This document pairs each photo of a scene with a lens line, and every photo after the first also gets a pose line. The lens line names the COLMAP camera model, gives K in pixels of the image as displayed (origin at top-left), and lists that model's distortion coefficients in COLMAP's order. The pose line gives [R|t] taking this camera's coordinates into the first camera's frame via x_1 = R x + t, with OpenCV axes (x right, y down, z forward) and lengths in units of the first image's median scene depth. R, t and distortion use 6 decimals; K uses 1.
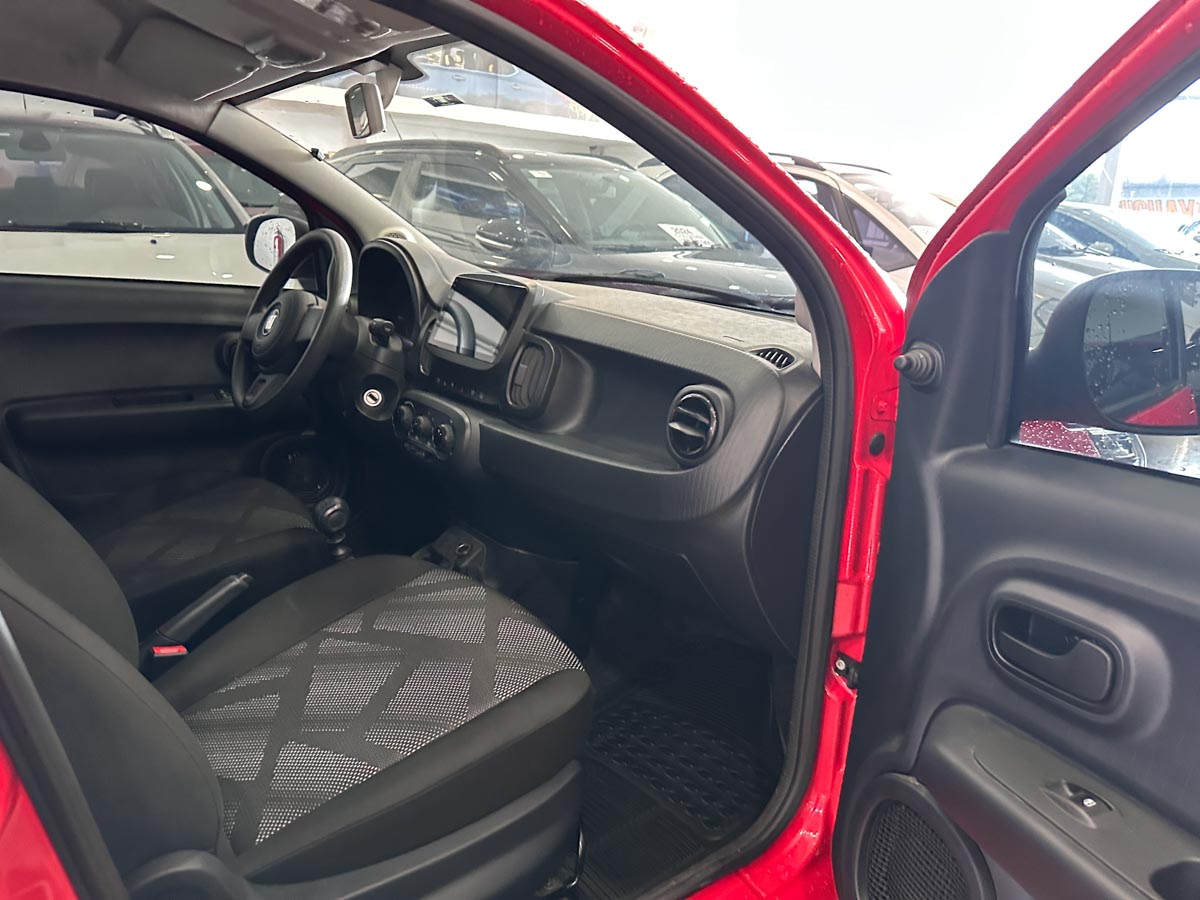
lens RADIAL K [[866.8, 0, 606.0], [0, 866.8, 457.2], [0, 0, 1]] dist [0.050395, -0.077977]
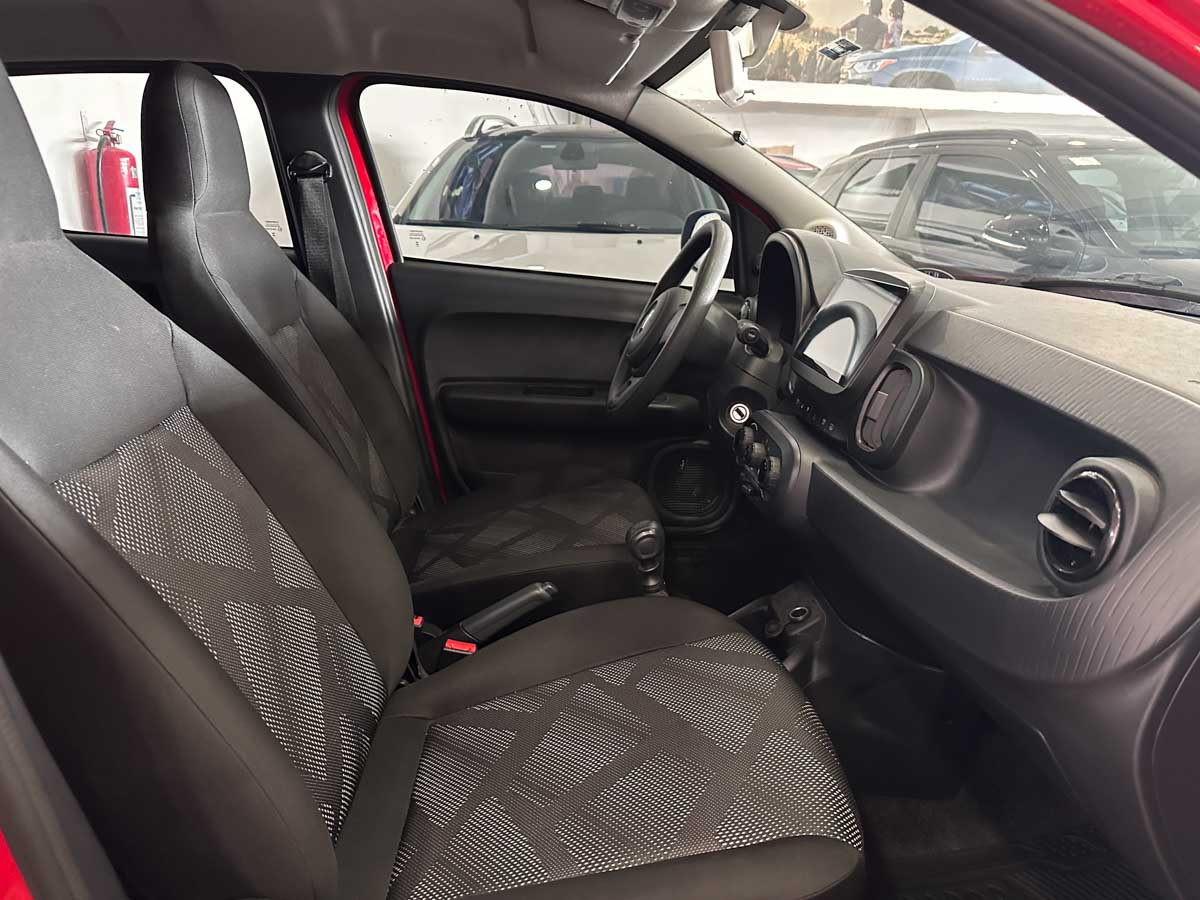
lens RADIAL K [[850.2, 0, 600.0], [0, 850.2, 450.0], [0, 0, 1]] dist [0.128681, -0.196965]
pose [[0.812512, 0.140682, -0.565714, 0.122191], [-0.149503, 0.988274, 0.031039, -0.043258], [0.563447, 0.059356, 0.824017, 0.253453]]
